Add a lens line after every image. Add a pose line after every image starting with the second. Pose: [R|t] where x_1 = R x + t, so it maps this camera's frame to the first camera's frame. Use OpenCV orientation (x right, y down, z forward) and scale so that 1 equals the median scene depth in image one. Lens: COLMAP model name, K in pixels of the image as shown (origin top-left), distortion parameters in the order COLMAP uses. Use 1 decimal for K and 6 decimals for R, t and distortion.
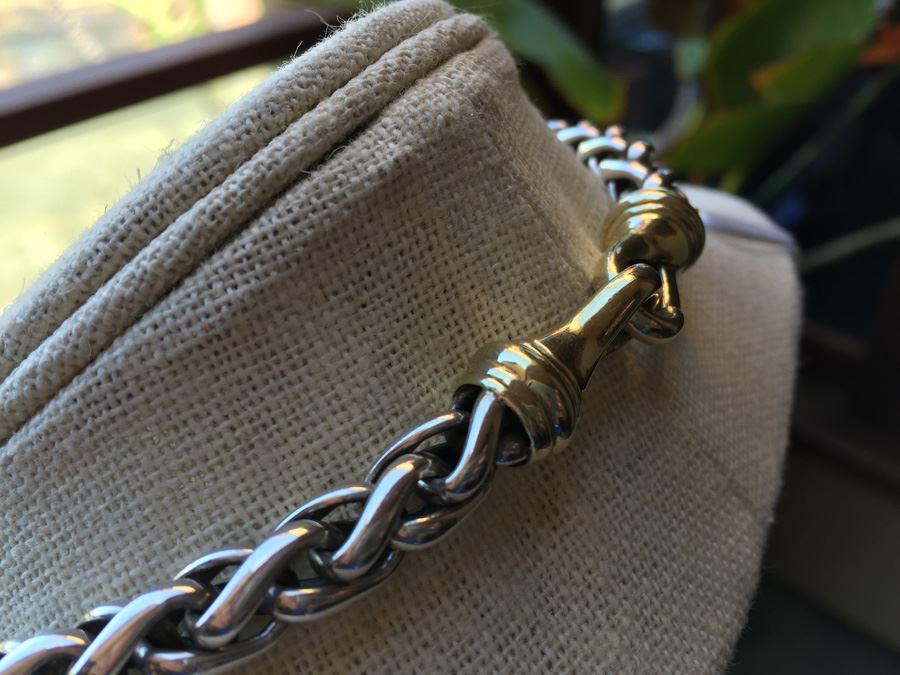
lens RADIAL K [[769.6, 0, 452.7], [0, 769.6, 341.7], [0, 0, 1]] dist [-0.019211, -0.013993]
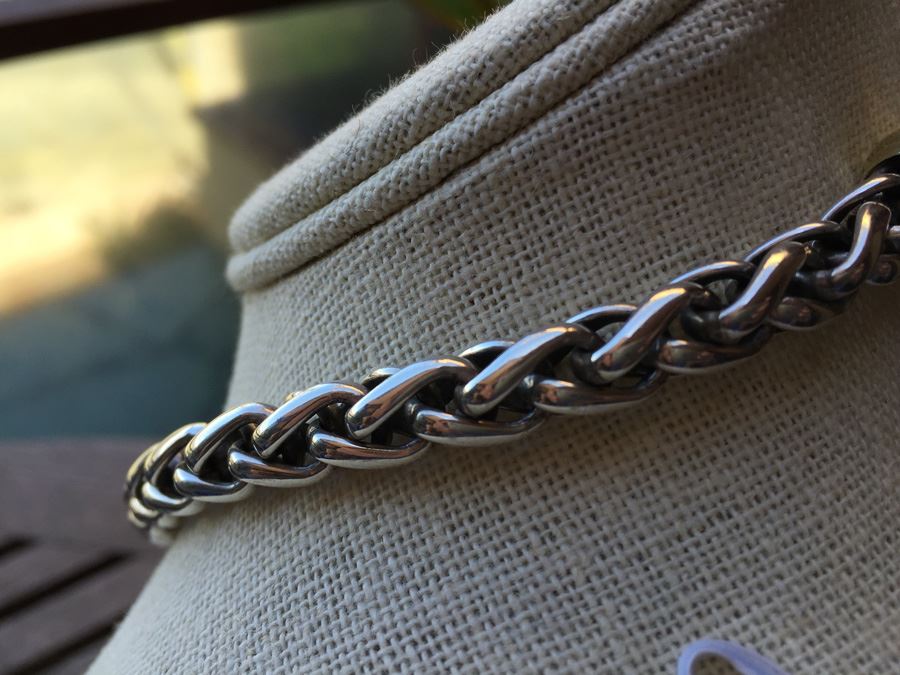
lens RADIAL K [[769.6, 0, 446.3], [0, 769.6, 332.5], [0, 0, 1]] dist [-0.019211, -0.013993]
pose [[0.995460, 0.085748, 0.041321, -0.672051], [-0.087524, 0.995222, 0.043275, 0.332737], [-0.037413, -0.046695, 0.998208, -0.063088]]
